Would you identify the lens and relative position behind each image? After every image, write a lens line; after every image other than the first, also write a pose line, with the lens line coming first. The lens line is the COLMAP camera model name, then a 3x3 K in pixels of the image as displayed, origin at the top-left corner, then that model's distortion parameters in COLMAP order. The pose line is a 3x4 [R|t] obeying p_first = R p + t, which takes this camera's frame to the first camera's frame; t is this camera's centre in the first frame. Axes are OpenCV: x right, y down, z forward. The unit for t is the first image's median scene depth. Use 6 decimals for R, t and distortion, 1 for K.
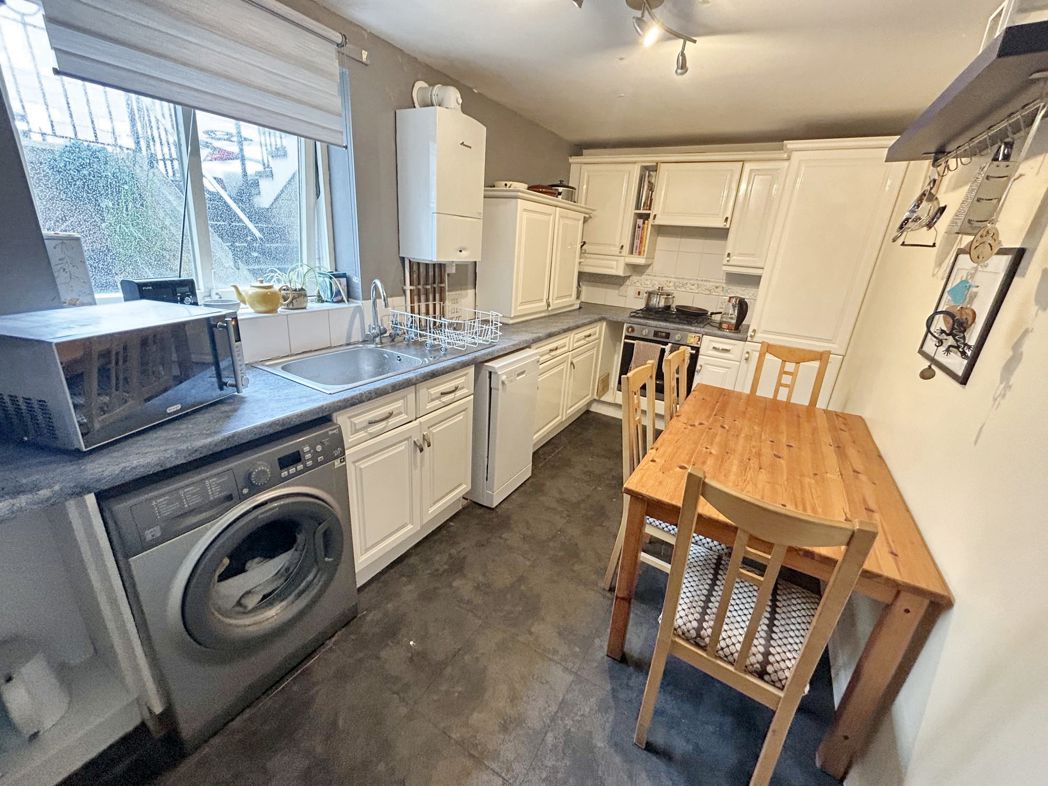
lens RADIAL K [[422.7, 0, 524.0], [0, 422.7, 390.8], [0, 0, 1]] dist [-0.001691, 0.001279]
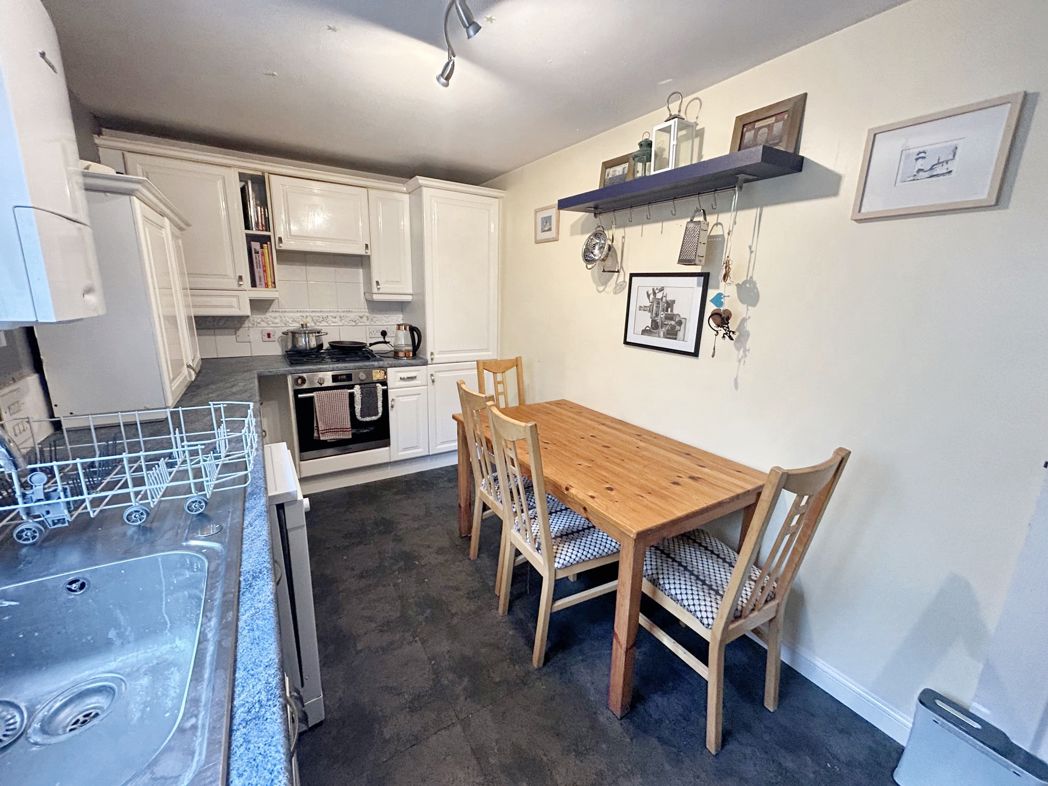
lens RADIAL K [[422.7, 0, 522.3], [0, 422.7, 390.9], [0, 0, 1]] dist [-0.001691, 0.001279]
pose [[0.466409, -0.252299, 0.847825, -0.236780], [0.300850, 0.946569, 0.116179, -0.100469], [-0.831837, 0.200881, 0.517392, 0.274039]]
